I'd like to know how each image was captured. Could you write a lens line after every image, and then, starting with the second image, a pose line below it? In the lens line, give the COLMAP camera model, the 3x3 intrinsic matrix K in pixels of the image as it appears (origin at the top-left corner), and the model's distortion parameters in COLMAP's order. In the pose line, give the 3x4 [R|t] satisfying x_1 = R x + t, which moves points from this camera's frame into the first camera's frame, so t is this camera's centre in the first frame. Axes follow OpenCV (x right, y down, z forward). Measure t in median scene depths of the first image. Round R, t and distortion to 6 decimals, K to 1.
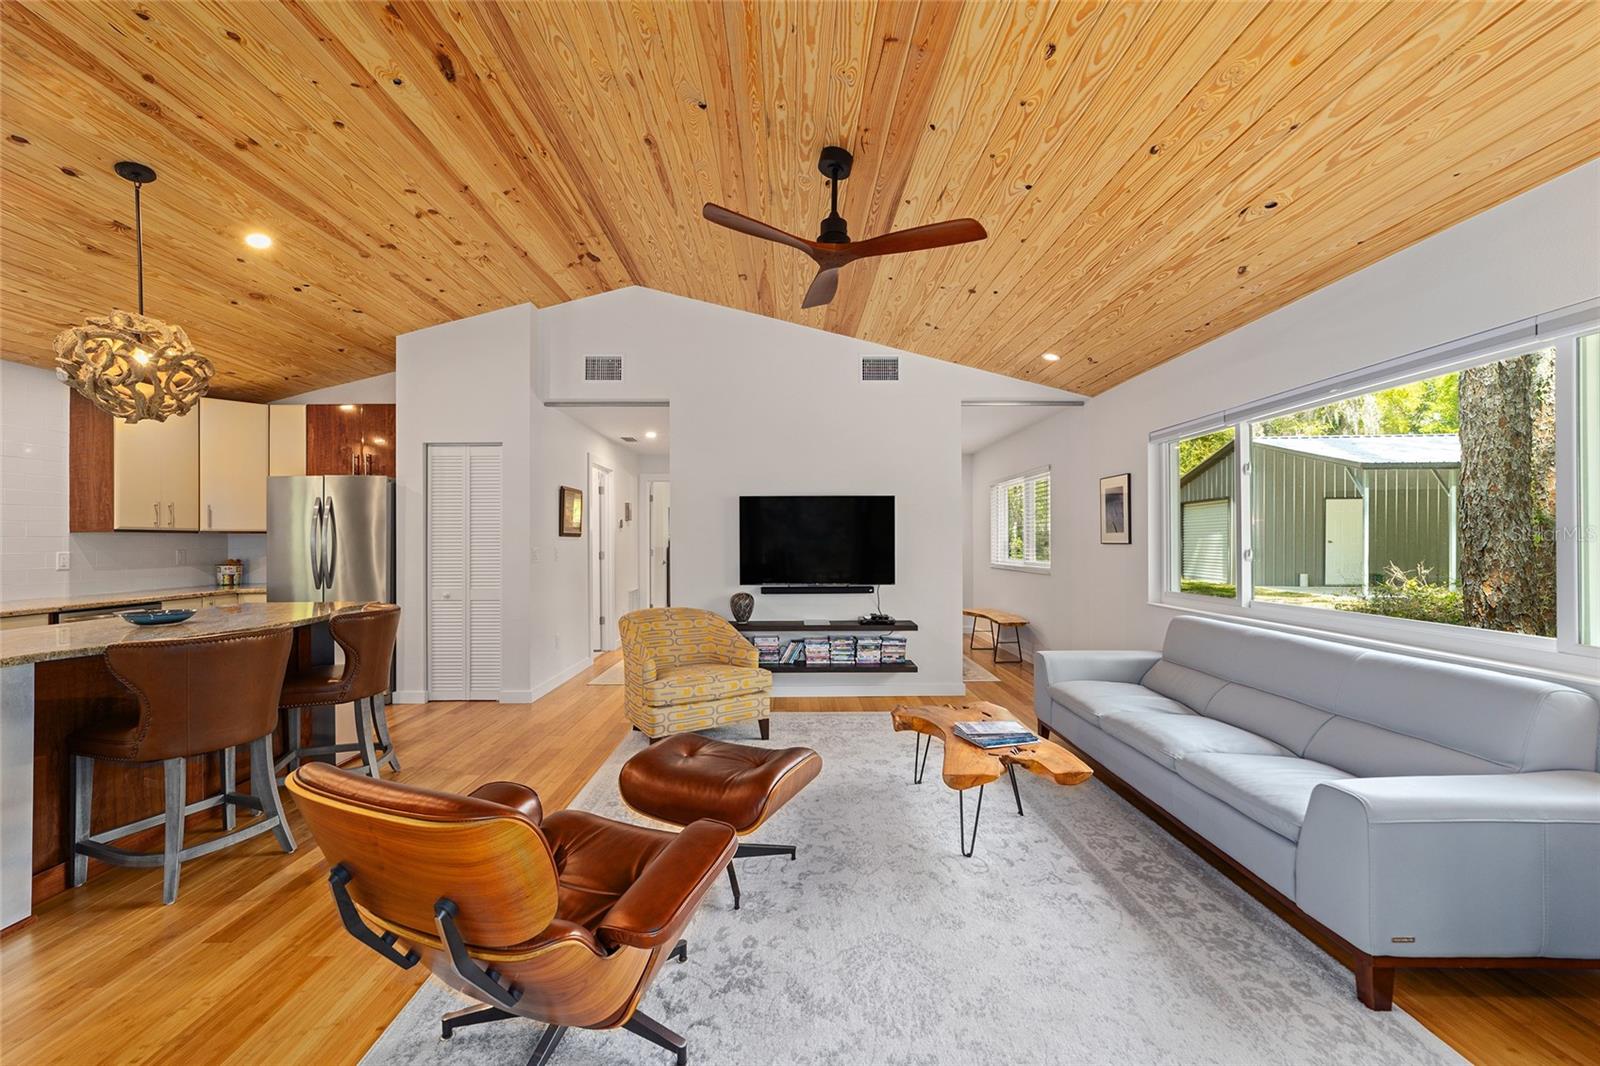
lens RADIAL K [[615.4, 0, 794.3], [0, 615.4, 536.4], [0, 0, 1]] dist [-0.001766, 0.000357]
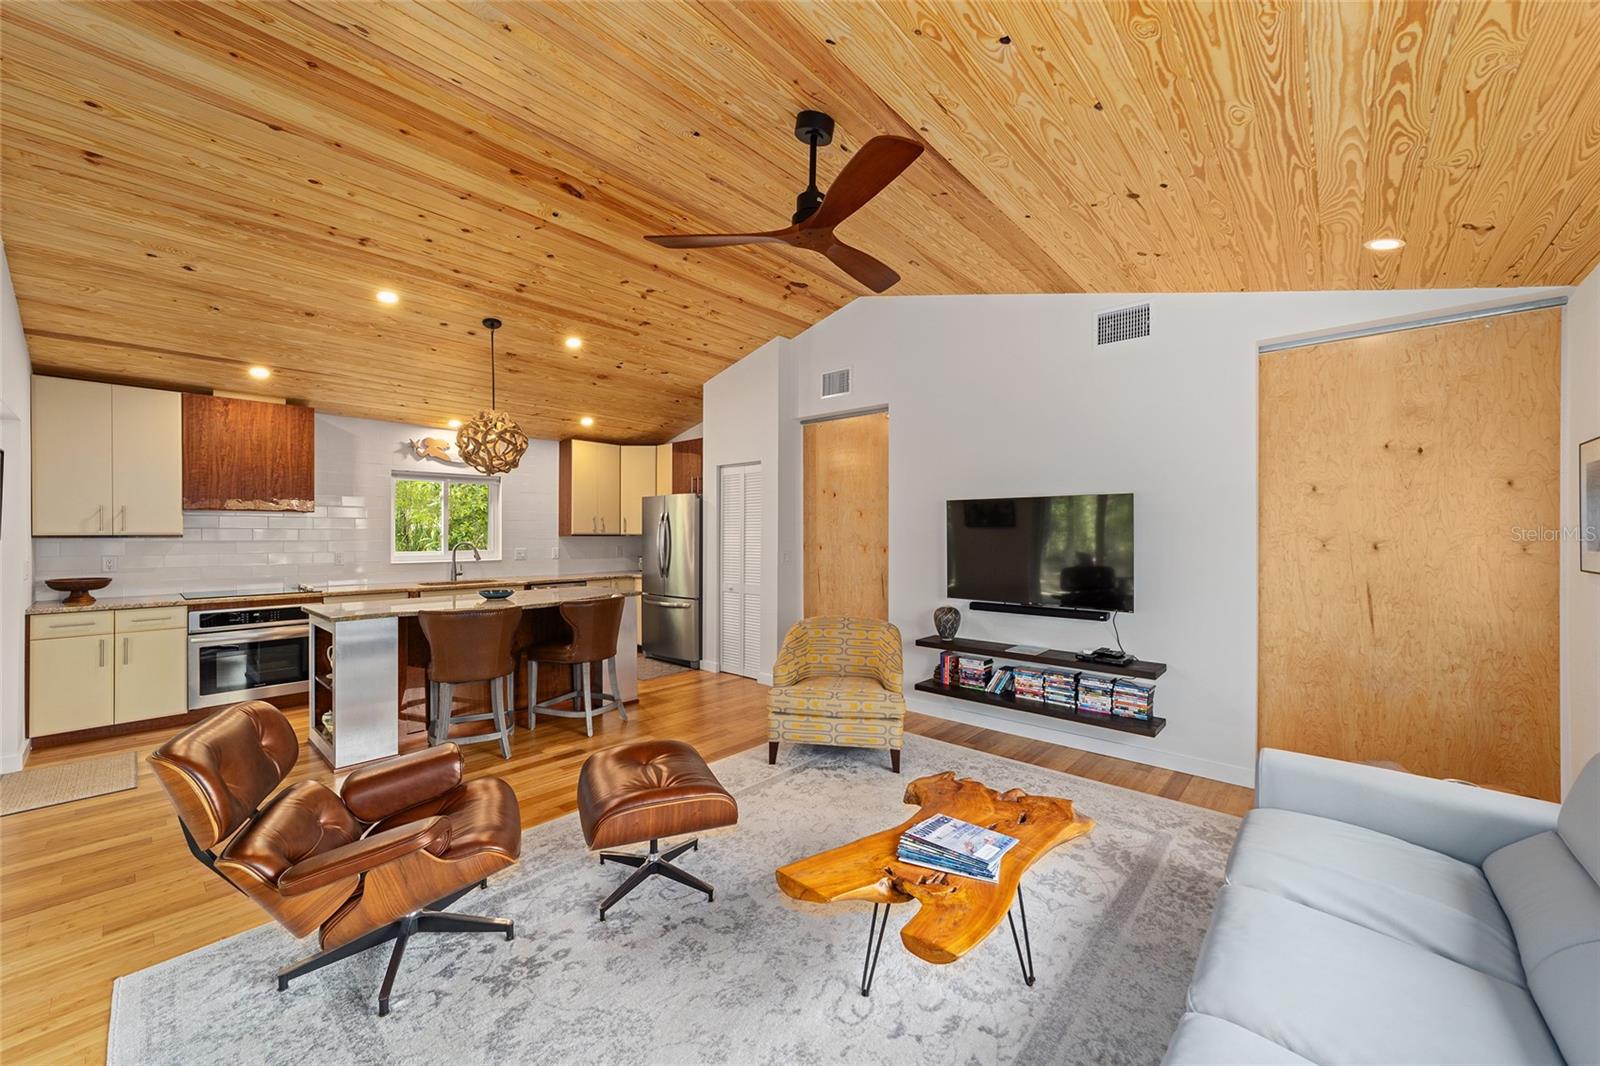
lens RADIAL K [[598.5, 0, 800.0], [0, 598.5, 533.0], [0, 0, 1]] dist [-0.024228, 0.014079]
pose [[0.748314, 0.004480, -0.663330, 0.343746], [-0.000697, 0.999982, 0.005968, -0.022240], [0.663345, -0.004004, 0.748303, 0.200566]]
